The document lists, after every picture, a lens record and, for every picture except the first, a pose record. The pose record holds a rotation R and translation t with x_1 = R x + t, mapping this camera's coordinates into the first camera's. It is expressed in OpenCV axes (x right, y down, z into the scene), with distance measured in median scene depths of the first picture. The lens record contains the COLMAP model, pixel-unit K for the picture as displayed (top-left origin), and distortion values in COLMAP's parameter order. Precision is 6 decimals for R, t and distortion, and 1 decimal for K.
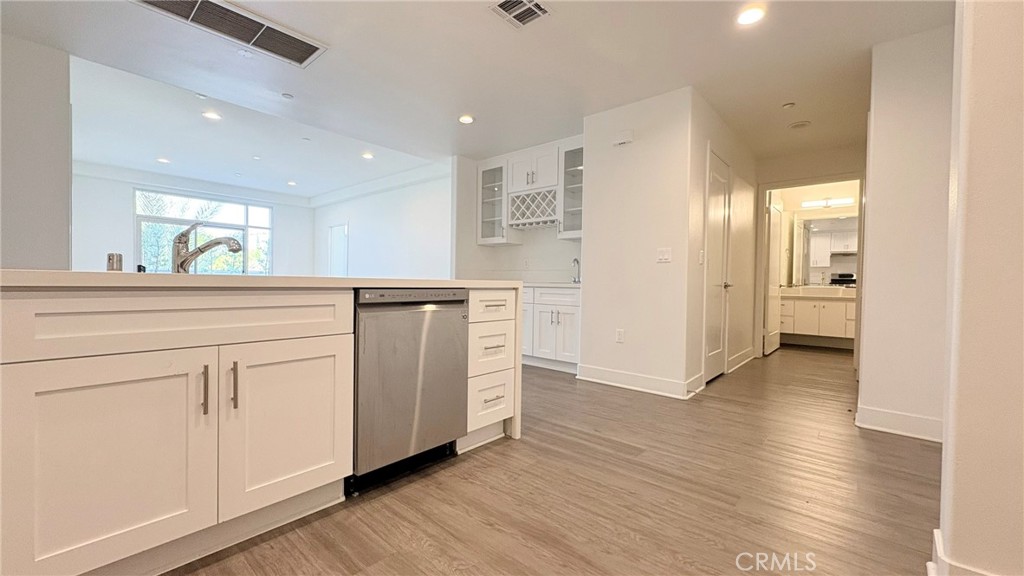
lens RADIAL K [[407.1, 0, 512.4], [0, 407.1, 286.6], [0, 0, 1]] dist [-0.002304, -0.000029]
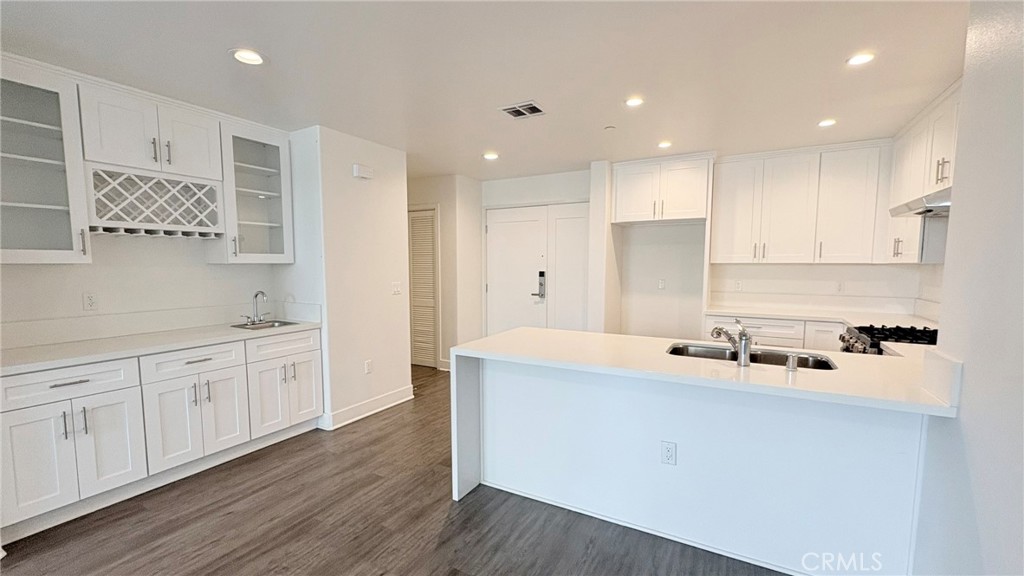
lens RADIAL K [[407.1, 0, 514.4], [0, 407.1, 298.1], [0, 0, 1]] dist [-0.002304, -0.000029]
pose [[-0.194798, -0.096802, 0.976055, -0.715318], [0.008511, 0.994914, 0.100371, -0.136692], [-0.980806, 0.027859, -0.192984, 0.739791]]
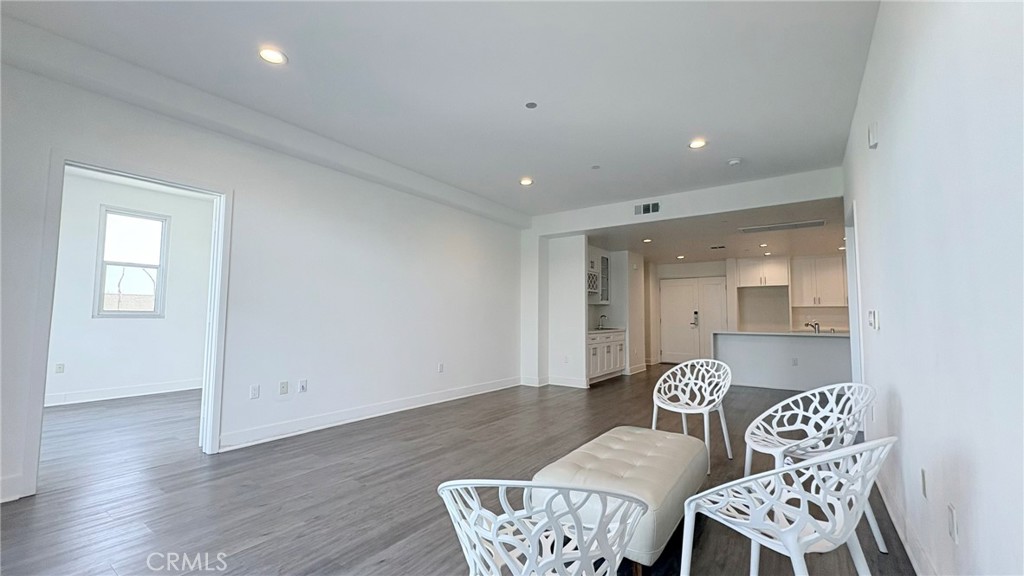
lens RADIAL K [[407.1, 0, 510.5], [0, 407.1, 289.1], [0, 0, 1]] dist [-0.002304, -0.000029]
pose [[-0.087834, 0.054169, 0.994661, -1.795627], [0.000069, 0.998521, -0.054373, -0.093146], [-0.996135, -0.004707, -0.087708, 1.712457]]
